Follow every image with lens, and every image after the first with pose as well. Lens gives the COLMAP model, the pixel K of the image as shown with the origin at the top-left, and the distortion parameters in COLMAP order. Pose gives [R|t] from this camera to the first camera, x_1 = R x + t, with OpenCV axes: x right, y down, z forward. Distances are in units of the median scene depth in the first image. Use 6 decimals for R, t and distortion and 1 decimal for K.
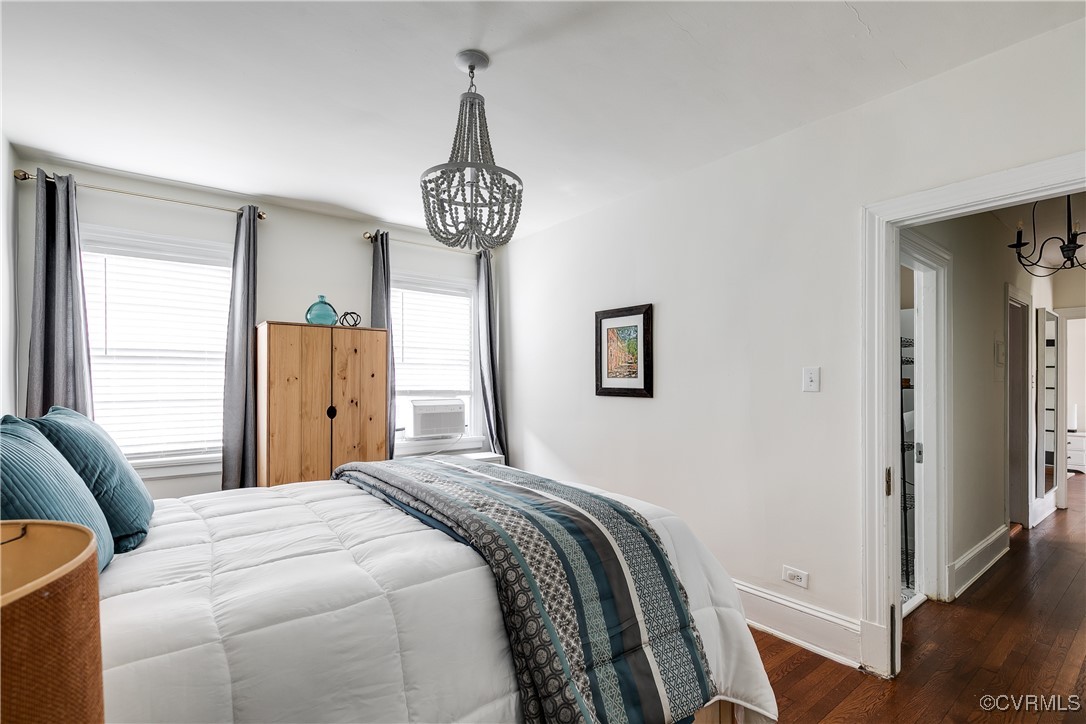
lens RADIAL K [[495.5, 0, 544.5], [0, 495.5, 383.7], [0, 0, 1]] dist [0.001054, -0.000151]
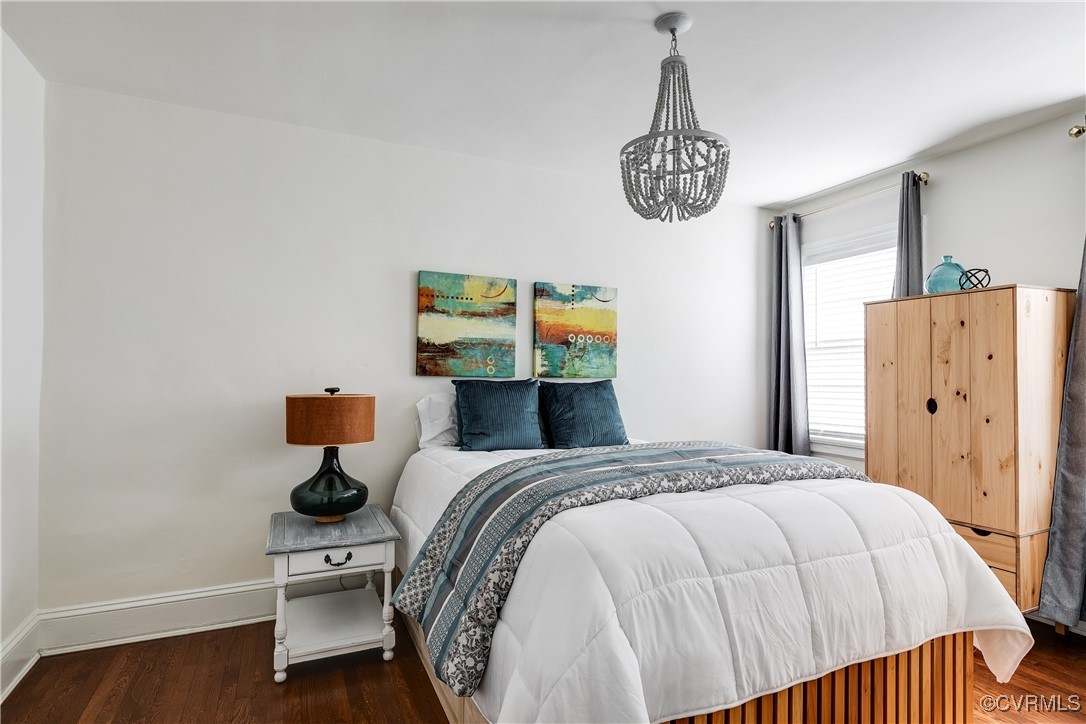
lens RADIAL K [[568.2, 0, 543.0], [0, 568.2, 362.0], [0, 0, 1]] dist [-0.000632, 0.000053]
pose [[-0.216400, -0.022110, -0.976054, 0.581377], [-0.007372, 0.999752, -0.021012, 0.012208], [0.976277, 0.002648, -0.216509, 0.610153]]
